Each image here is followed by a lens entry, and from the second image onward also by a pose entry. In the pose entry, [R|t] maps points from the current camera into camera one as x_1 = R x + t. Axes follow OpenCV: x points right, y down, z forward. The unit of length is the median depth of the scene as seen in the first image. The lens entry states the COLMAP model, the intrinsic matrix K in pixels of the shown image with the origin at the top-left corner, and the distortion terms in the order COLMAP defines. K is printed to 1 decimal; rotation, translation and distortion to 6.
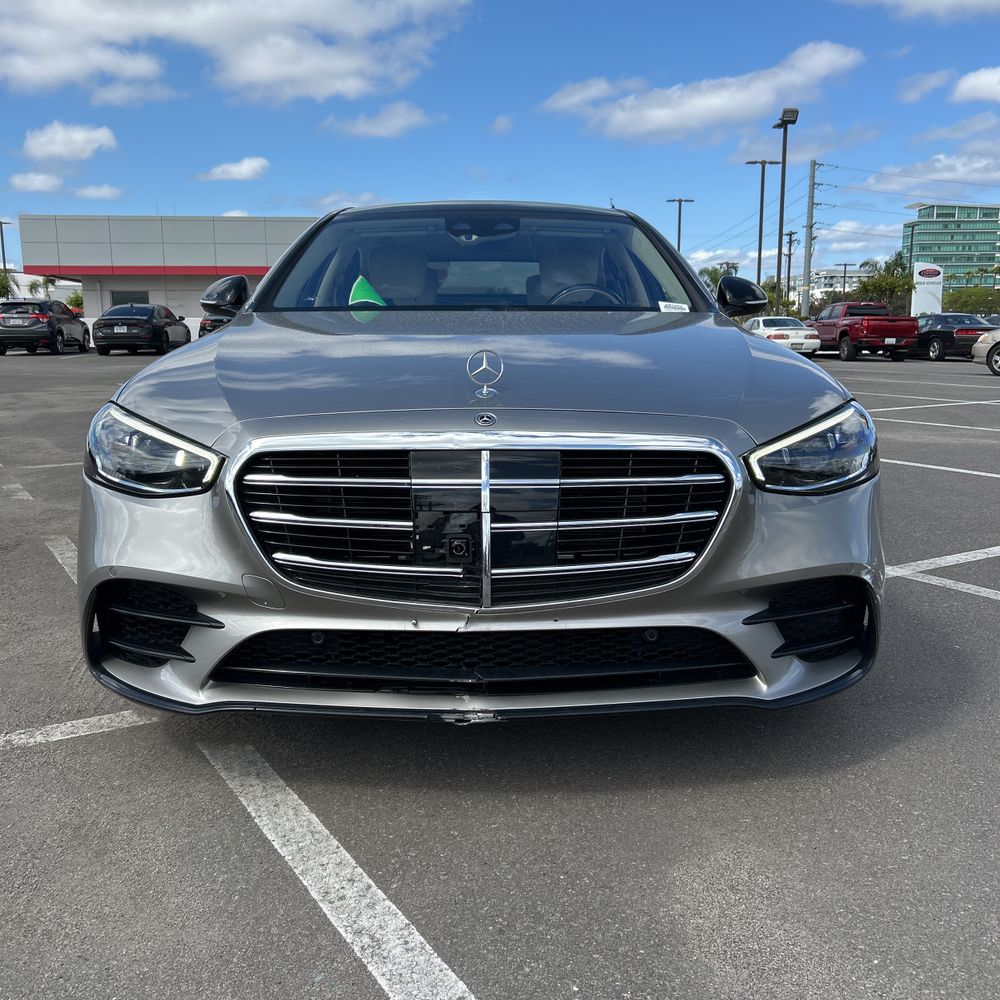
lens RADIAL K [[1006.7, 0, 500.0], [0, 1006.7, 500.0], [0, 0, 1]] dist [0.028677, -0.026058]
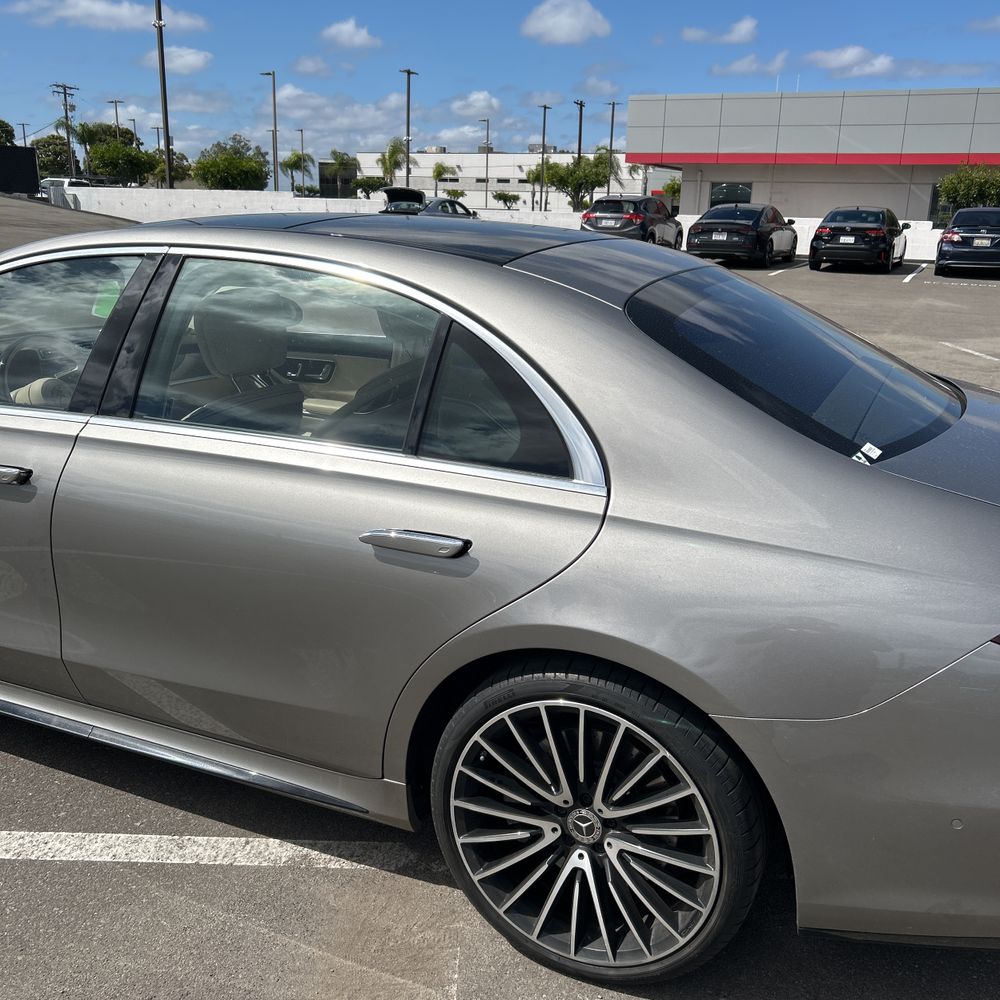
lens RADIAL K [[1022.8, 0, 498.8], [0, 1022.8, 485.0], [0, 0, 1]] dist [0.000624, -0.014649]
pose [[0.852464, 0.158955, -0.498035, -0.908586], [-0.110858, 0.985953, 0.124930, -0.603880], [0.510897, -0.051287, 0.858110, 2.016147]]
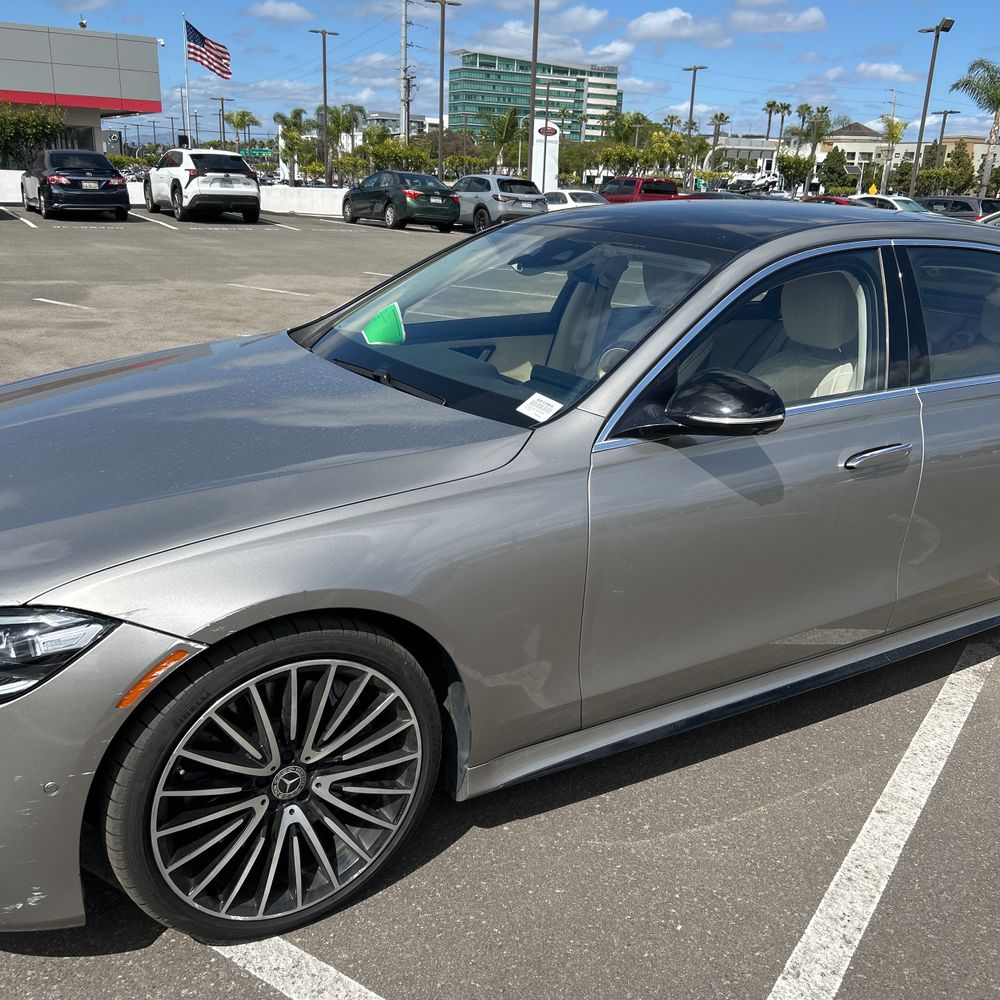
lens RADIAL K [[991.5, 0, 499.0], [0, 991.5, 520.8], [0, 0, 1]] dist [0.017998, -0.014334]
pose [[0.907122, -0.098282, 0.409232, -2.724989], [0.025801, 0.983509, 0.179011, -0.568070], [-0.420077, -0.151826, 0.894698, 1.824000]]
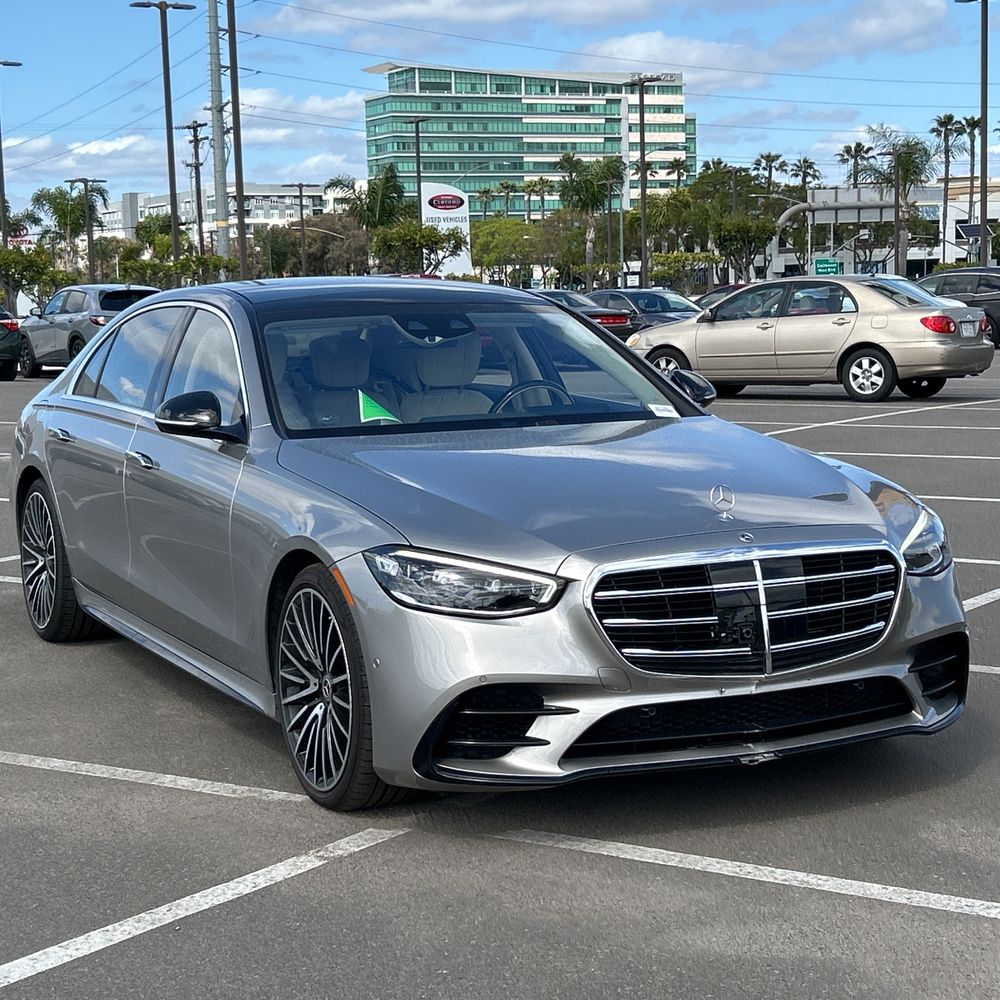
lens RADIAL K [[2044.0, 0, 500.0], [0, 2044.0, 500.0], [0, 0, 1]] dist [0.082481, 0.171466]
pose [[0.906788, -0.062621, 0.416911, -1.186628], [0.091367, 0.994594, -0.049336, -0.020151], [-0.411567, 0.082829, 0.907608, -1.117657]]
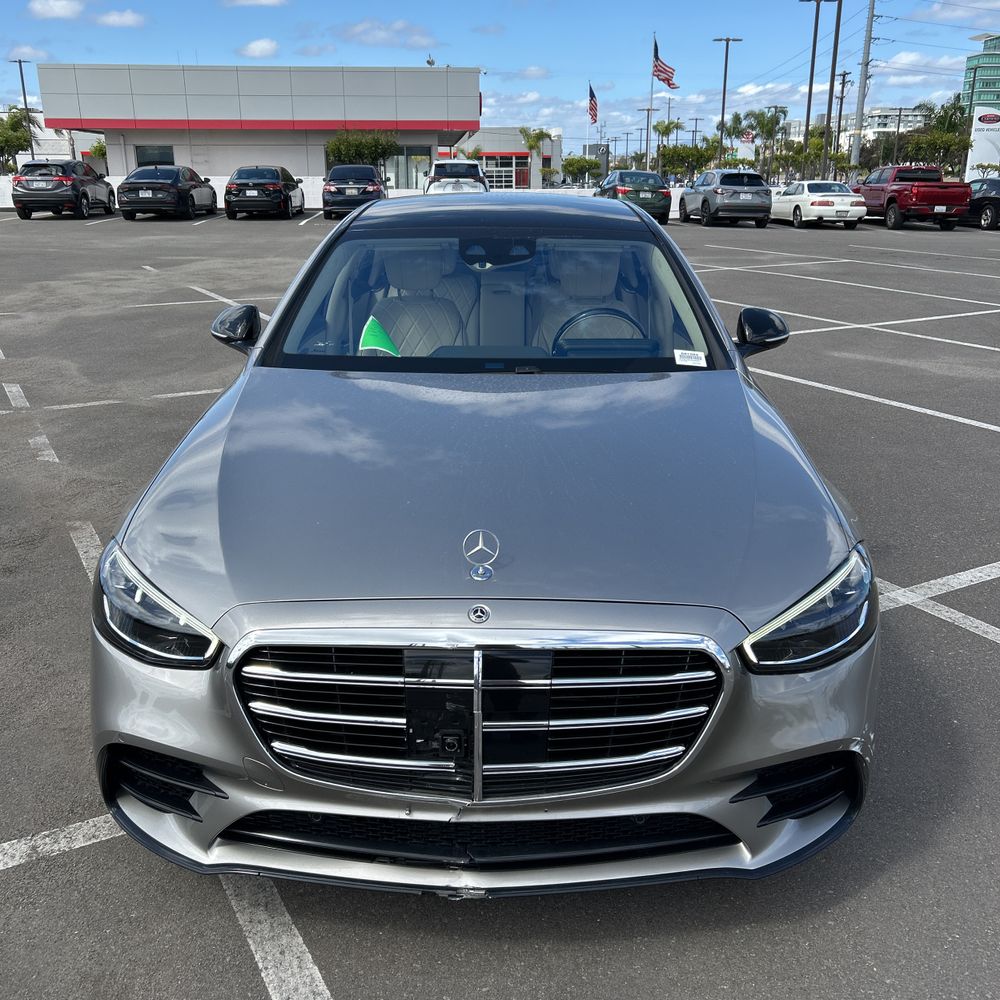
lens RADIAL K [[1008.7, 0, 503.9], [0, 1008.7, 488.3], [0, 0, 1]] dist [0.009303, 0.010822]
pose [[0.999533, 0.012765, -0.027776, 0.029871], [-0.008836, 0.990496, 0.137256, -0.278160], [0.029264, -0.136947, 0.990146, 0.015998]]
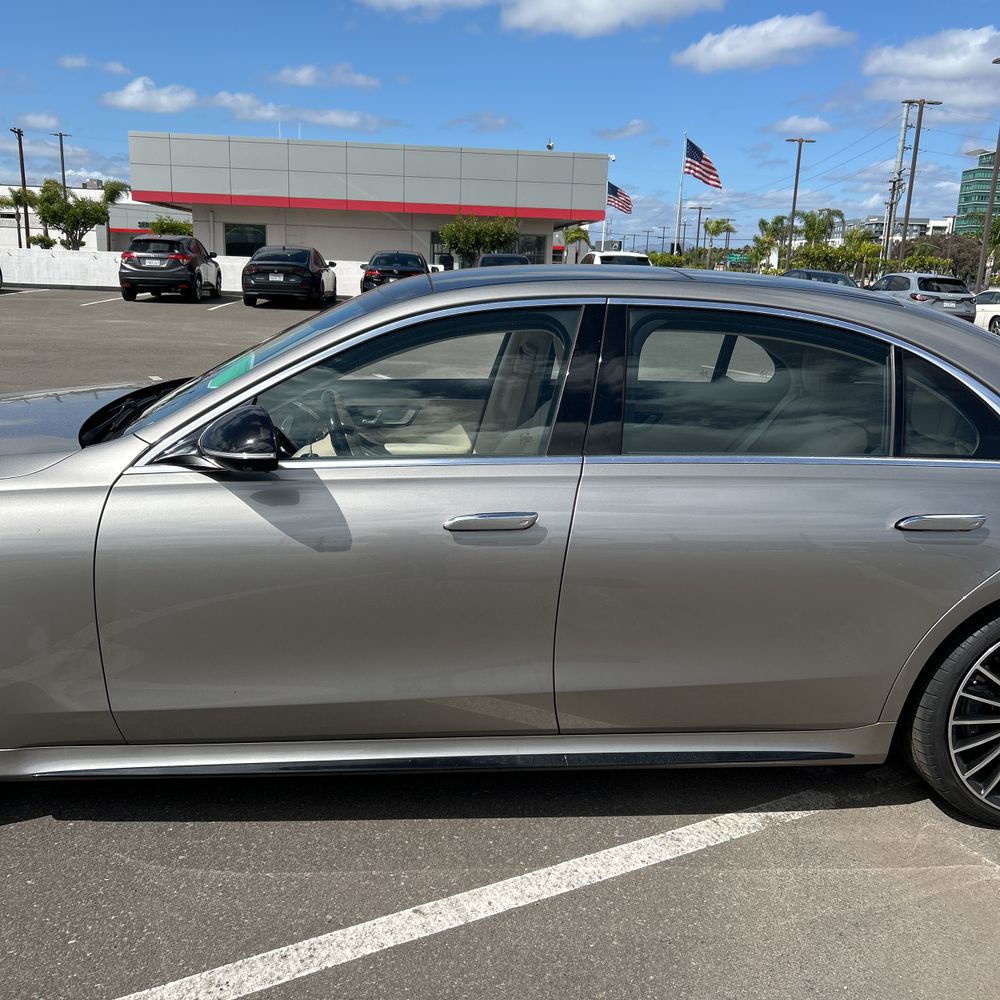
lens RADIAL K [[1001.1, 0, 515.8], [0, 1001.1, 510.6], [0, 0, 1]] dist [0.035286, -0.061332]
pose [[0.999057, 0.042798, -0.007337, -1.841704], [-0.042129, 0.996292, 0.075020, -0.518833], [0.010521, -0.074640, 0.997155, 1.622995]]
